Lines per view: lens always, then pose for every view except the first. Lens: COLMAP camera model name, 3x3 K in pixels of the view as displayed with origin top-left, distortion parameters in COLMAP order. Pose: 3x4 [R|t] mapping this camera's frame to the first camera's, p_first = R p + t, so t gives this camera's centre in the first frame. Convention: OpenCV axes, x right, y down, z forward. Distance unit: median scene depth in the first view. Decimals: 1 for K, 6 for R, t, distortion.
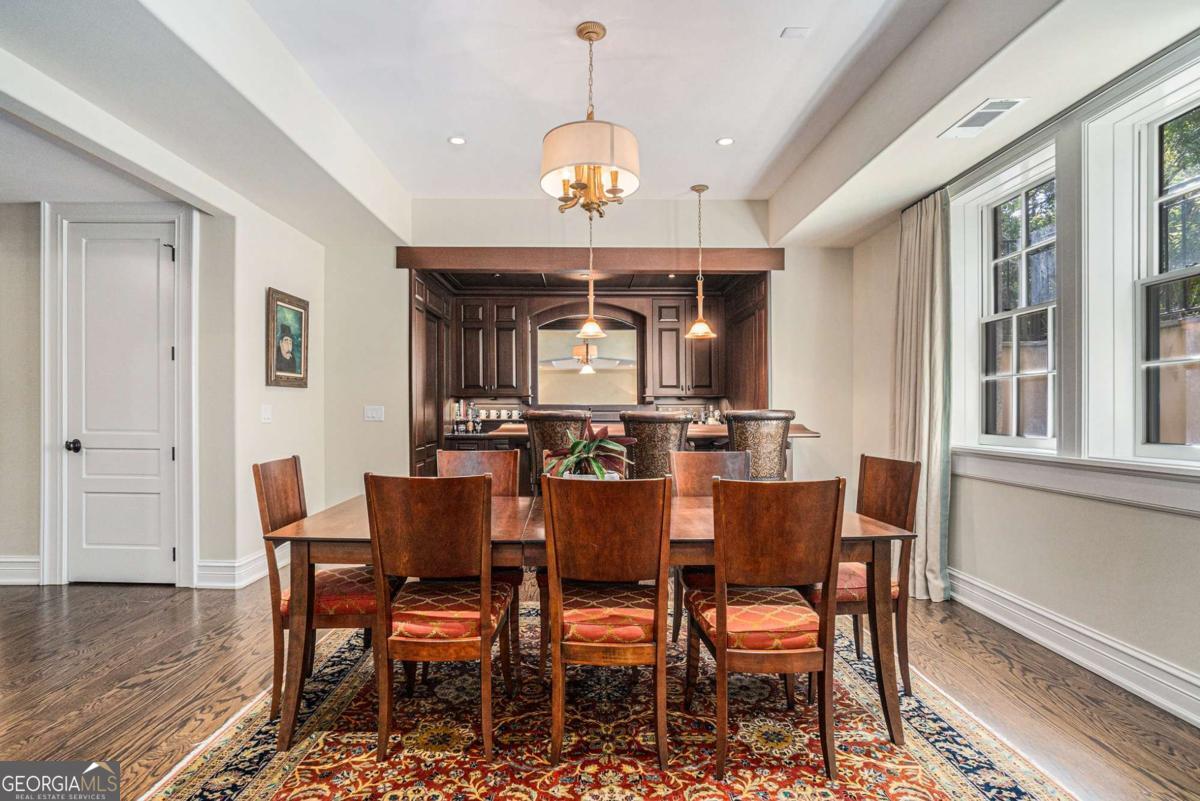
lens RADIAL K [[577.0, 0, 549.4], [0, 577.0, 408.7], [0, 0, 1]] dist [-0.025654, 0.000798]
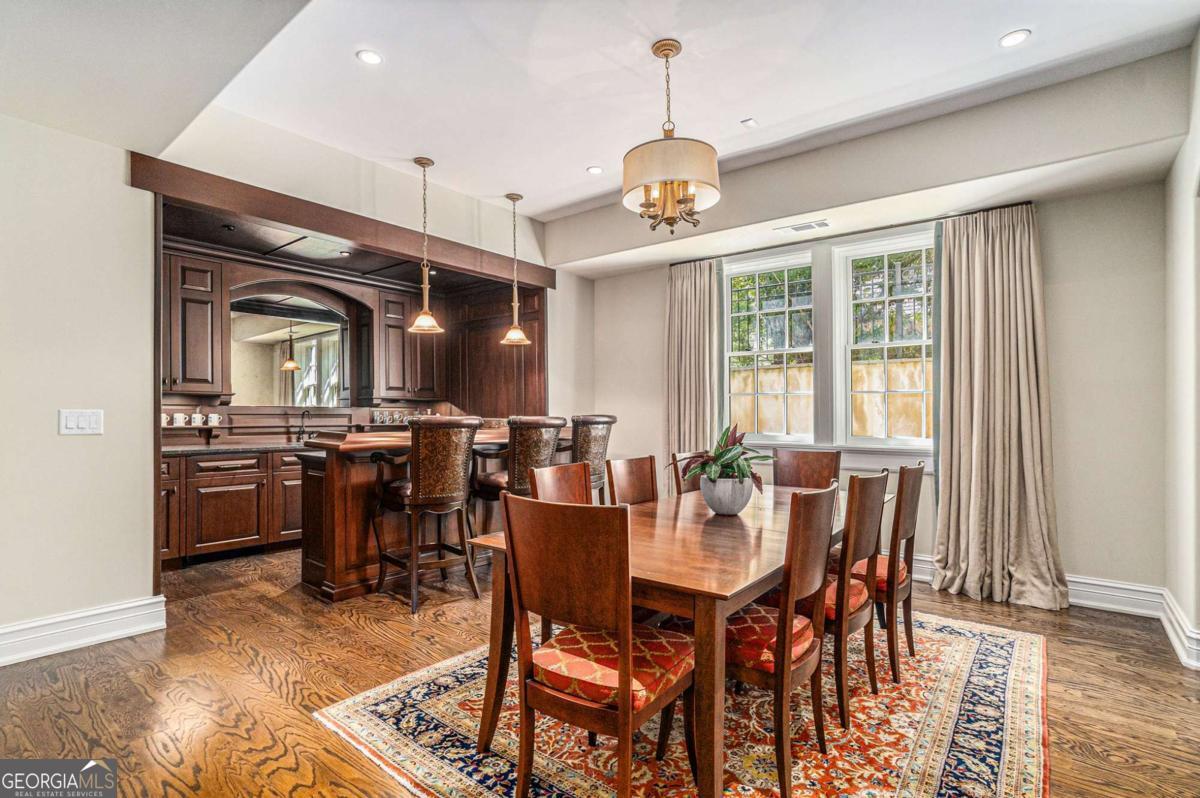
lens RADIAL K [[577.0, 0, 594.7], [0, 577.0, 410.4], [0, 0, 1]] dist [-0.025654, 0.000798]
pose [[0.616732, 0.005459, 0.787154, -0.433203], [-0.005421, 0.999982, -0.002688, -0.003162], [-0.787154, -0.002609, 0.616751, 0.248855]]
